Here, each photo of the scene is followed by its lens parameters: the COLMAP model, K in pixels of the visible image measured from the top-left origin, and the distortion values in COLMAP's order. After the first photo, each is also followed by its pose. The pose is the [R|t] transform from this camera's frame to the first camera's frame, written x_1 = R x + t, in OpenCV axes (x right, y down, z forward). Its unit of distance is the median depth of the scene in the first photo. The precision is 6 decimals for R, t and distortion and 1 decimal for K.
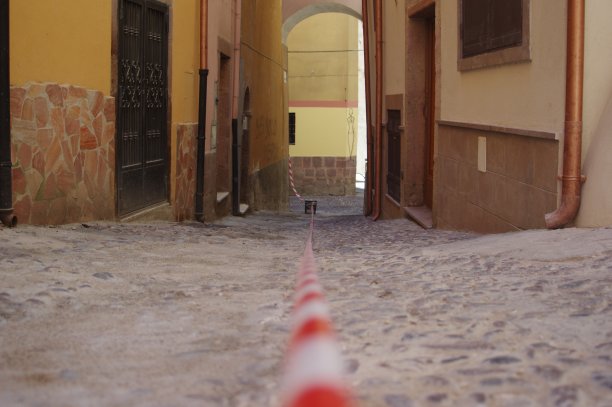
lens RADIAL K [[737.8, 0, 306.3], [0, 737.8, 204.4], [0, 0, 1]] dist [-0.126780, 0.000000]
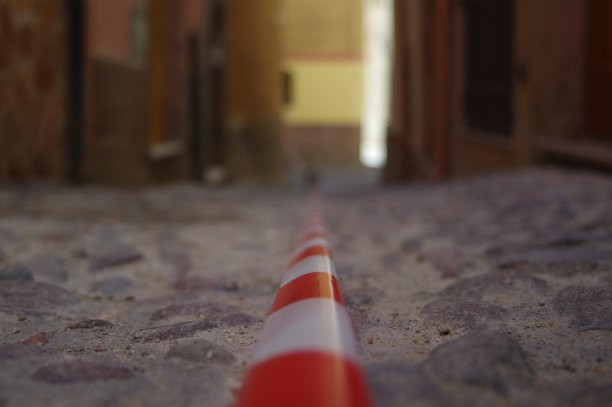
lens RADIAL K [[737.8, 0, 304.7], [0, 737.8, 207.5], [0, 0, 1]] dist [-0.126780, 0.000000]
pose [[0.999896, -0.013617, -0.004782, 0.000319], [0.013743, 0.999530, 0.027393, 0.015833], [0.004406, -0.027456, 0.999613, 0.304131]]
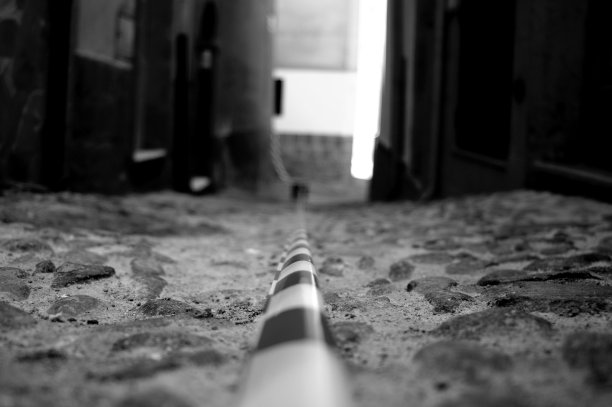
lens RADIAL K [[737.8, 0, 307.0], [0, 737.8, 198.7], [0, 0, 1]] dist [-0.126780, 0.000000]
pose [[0.999535, 0.025353, 0.016963, 0.000625], [-0.025410, 0.999672, 0.003157, 0.013614], [-0.016878, -0.003587, 0.999851, 0.317263]]
